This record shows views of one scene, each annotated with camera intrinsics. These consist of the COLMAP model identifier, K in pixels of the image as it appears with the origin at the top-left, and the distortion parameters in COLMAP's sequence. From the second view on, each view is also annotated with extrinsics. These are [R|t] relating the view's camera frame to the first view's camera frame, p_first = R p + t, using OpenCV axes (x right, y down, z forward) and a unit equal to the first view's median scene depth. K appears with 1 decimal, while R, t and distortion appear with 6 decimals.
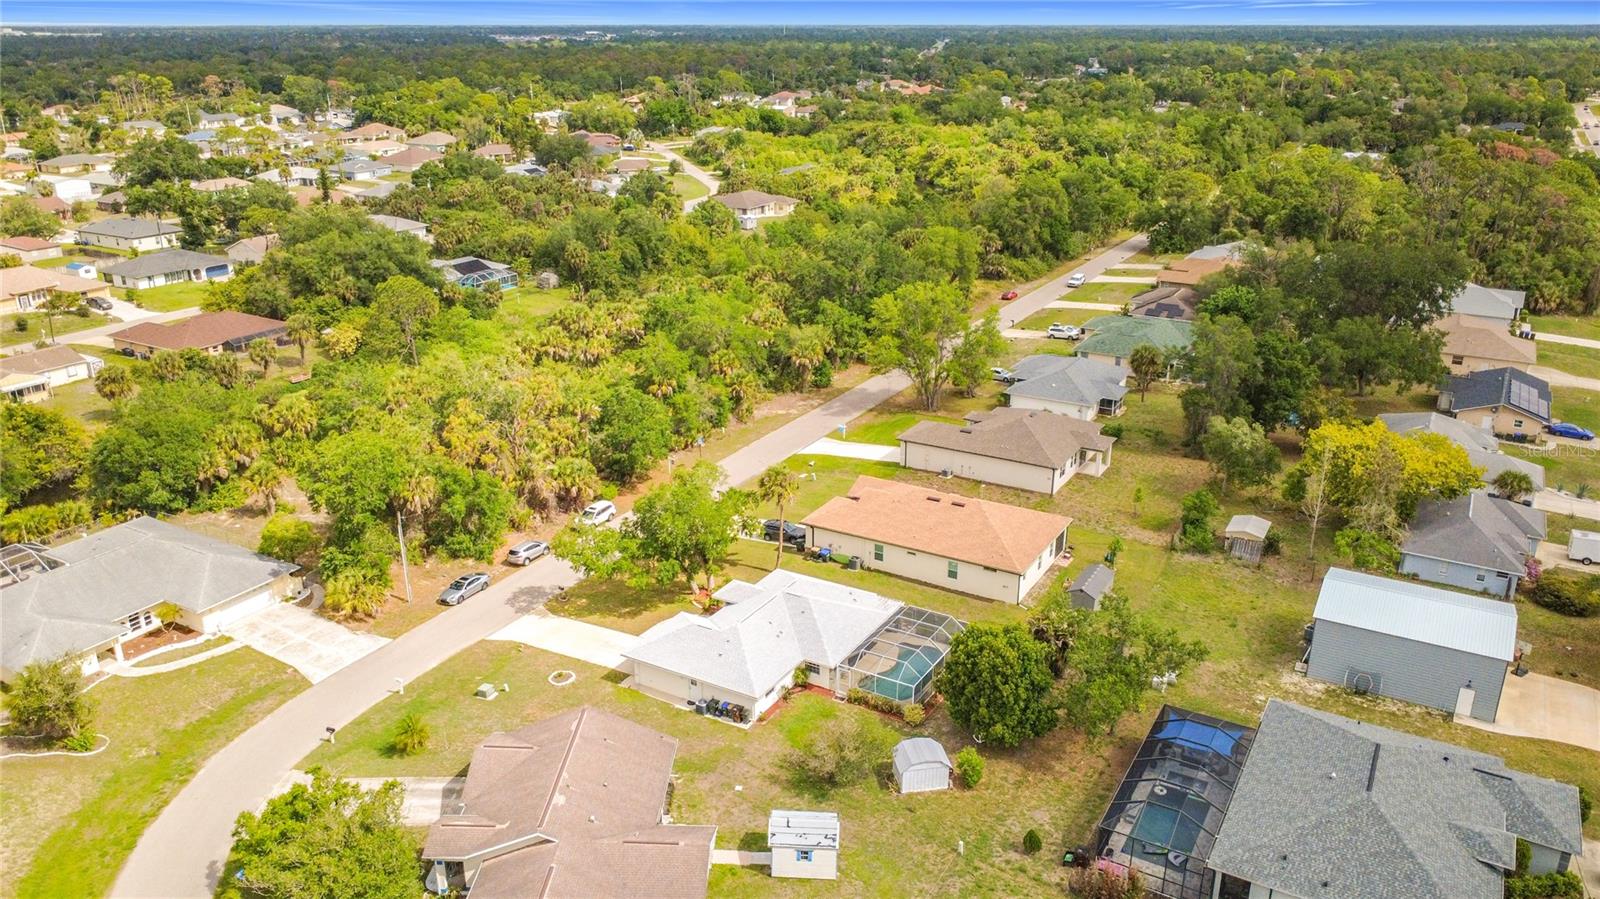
lens RADIAL K [[1187.0, 0, 796.1], [0, 1187.0, 456.5], [0, 0, 1]] dist [-0.003040, -0.001016]
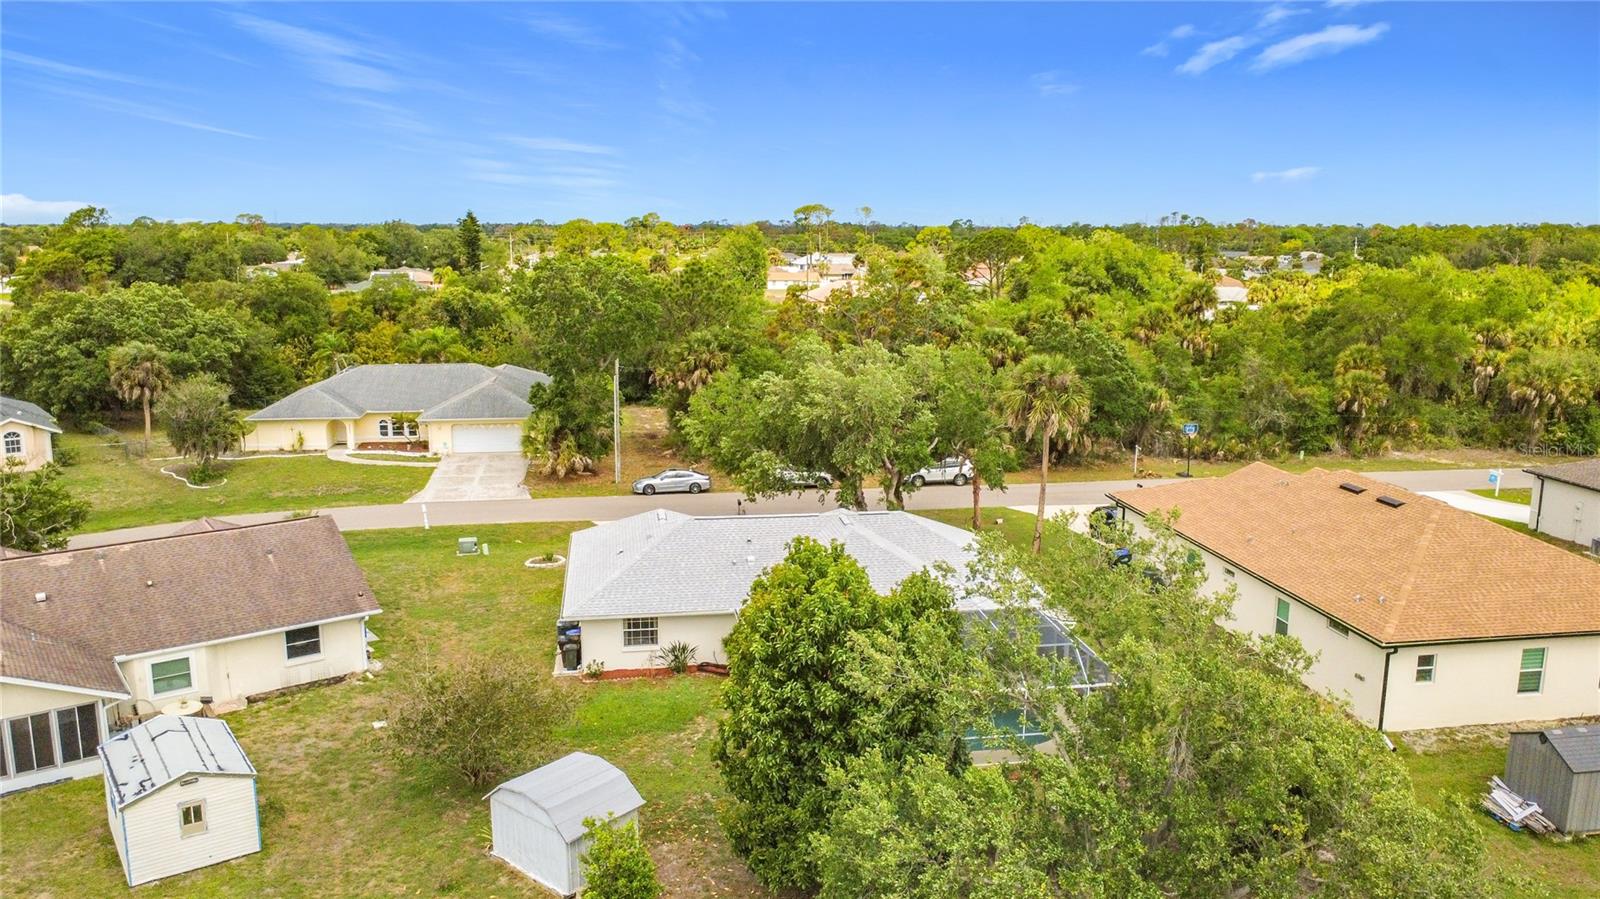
lens RADIAL K [[1187.0, 0, 795.7], [0, 1187.0, 448.8], [0, 0, 1]] dist [-0.003040, -0.001016]
pose [[0.629368, 0.150962, -0.762304, 0.322680], [-0.285113, 0.957399, -0.045795, 0.101833], [0.722916, 0.246164, 0.645597, 0.574771]]
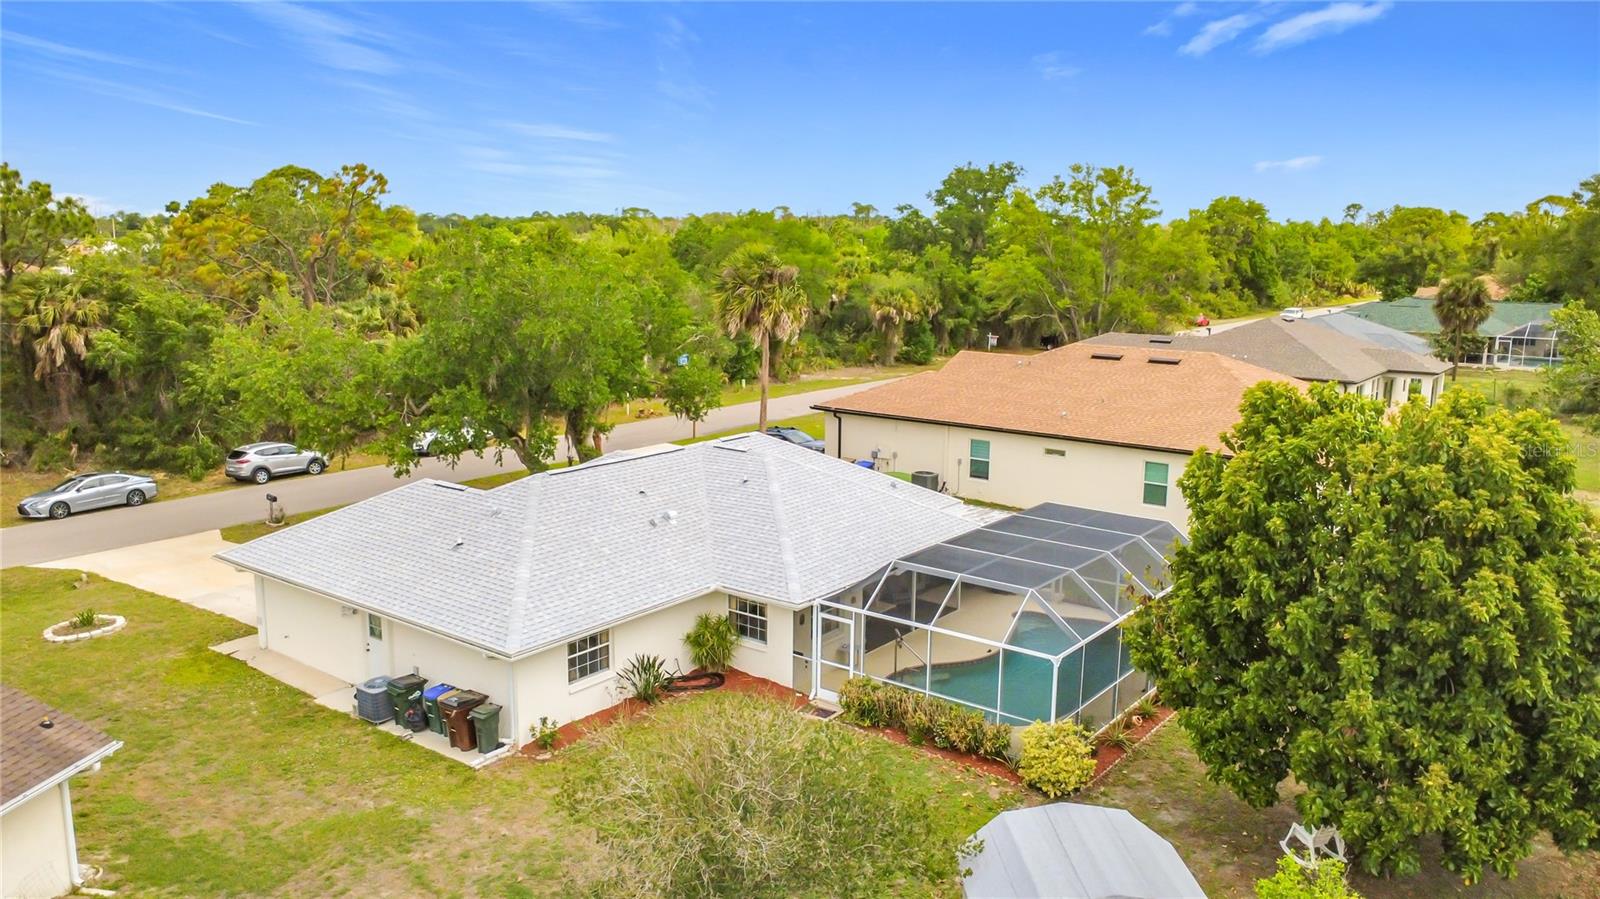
lens RADIAL K [[1187.0, 0, 810.9], [0, 1187.0, 439.6], [0, 0, 1]] dist [-0.003040, -0.001016]
pose [[0.993135, 0.039558, -0.110086, 0.055746], [-0.059700, 0.980700, -0.186183, 0.159033], [0.100597, 0.191477, 0.976328, 0.562021]]
